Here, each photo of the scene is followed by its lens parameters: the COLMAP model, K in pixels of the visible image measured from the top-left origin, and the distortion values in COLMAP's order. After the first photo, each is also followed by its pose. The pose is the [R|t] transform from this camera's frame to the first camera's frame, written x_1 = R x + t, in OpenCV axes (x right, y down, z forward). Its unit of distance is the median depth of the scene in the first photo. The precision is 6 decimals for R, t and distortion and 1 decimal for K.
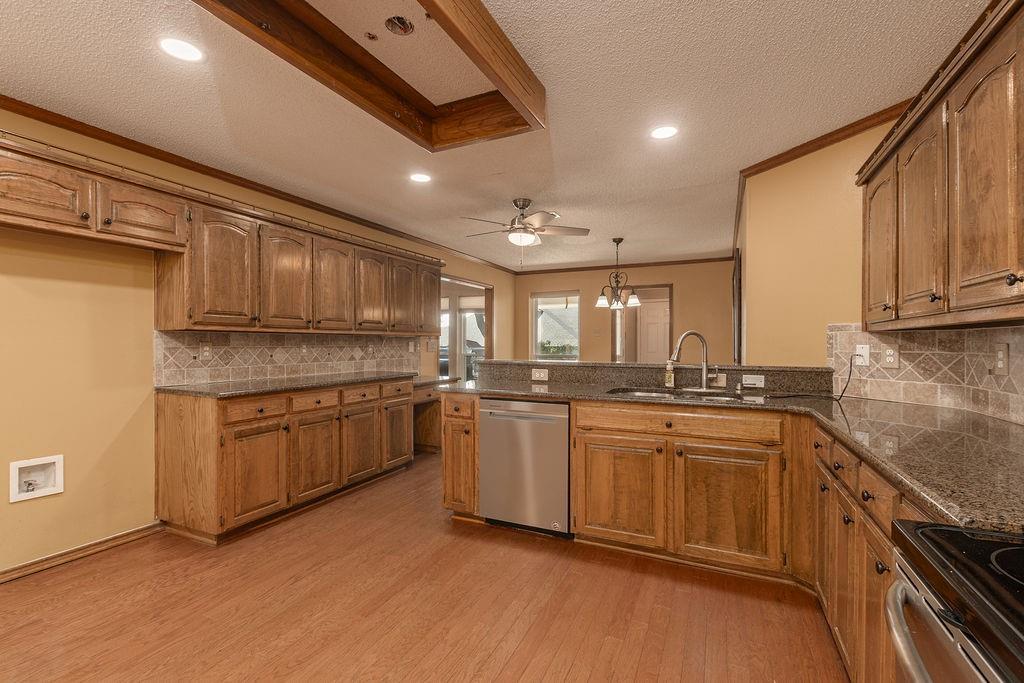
lens RADIAL K [[449.0, 0, 512.7], [0, 449.0, 341.7], [0, 0, 1]] dist [0.004144, 0.000318]
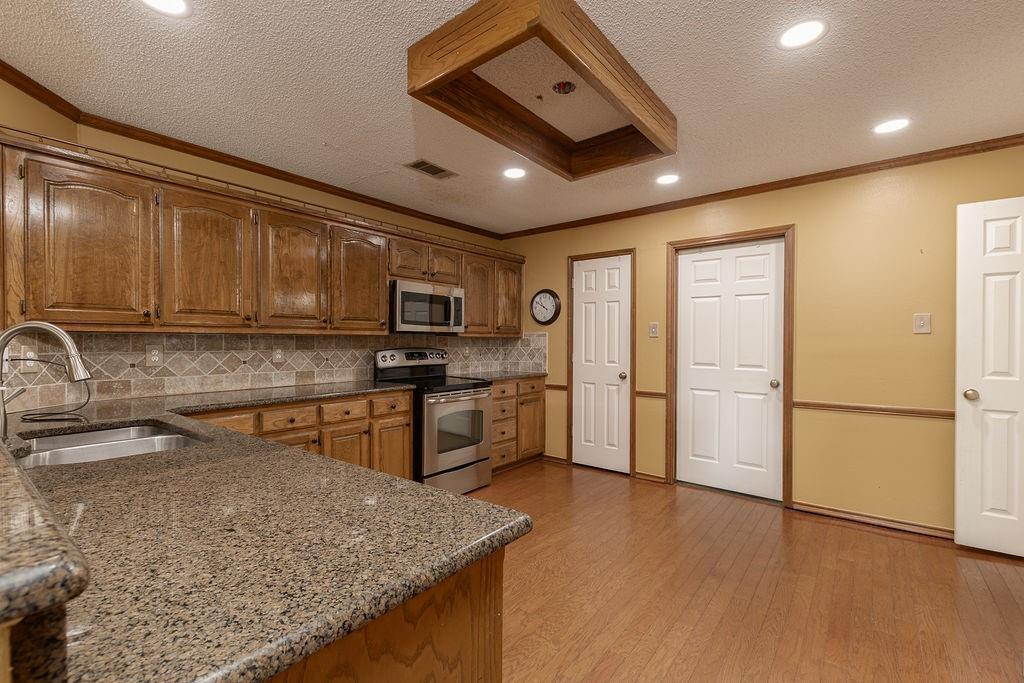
lens RADIAL K [[449.0, 0, 511.8], [0, 449.0, 346.7], [0, 0, 1]] dist [0.004144, 0.000318]
pose [[0.969330, -0.000496, -0.245762, 0.127802], [0.001692, 0.999988, 0.004657, 0.000328], [0.245757, -0.004930, 0.969319, 0.277852]]
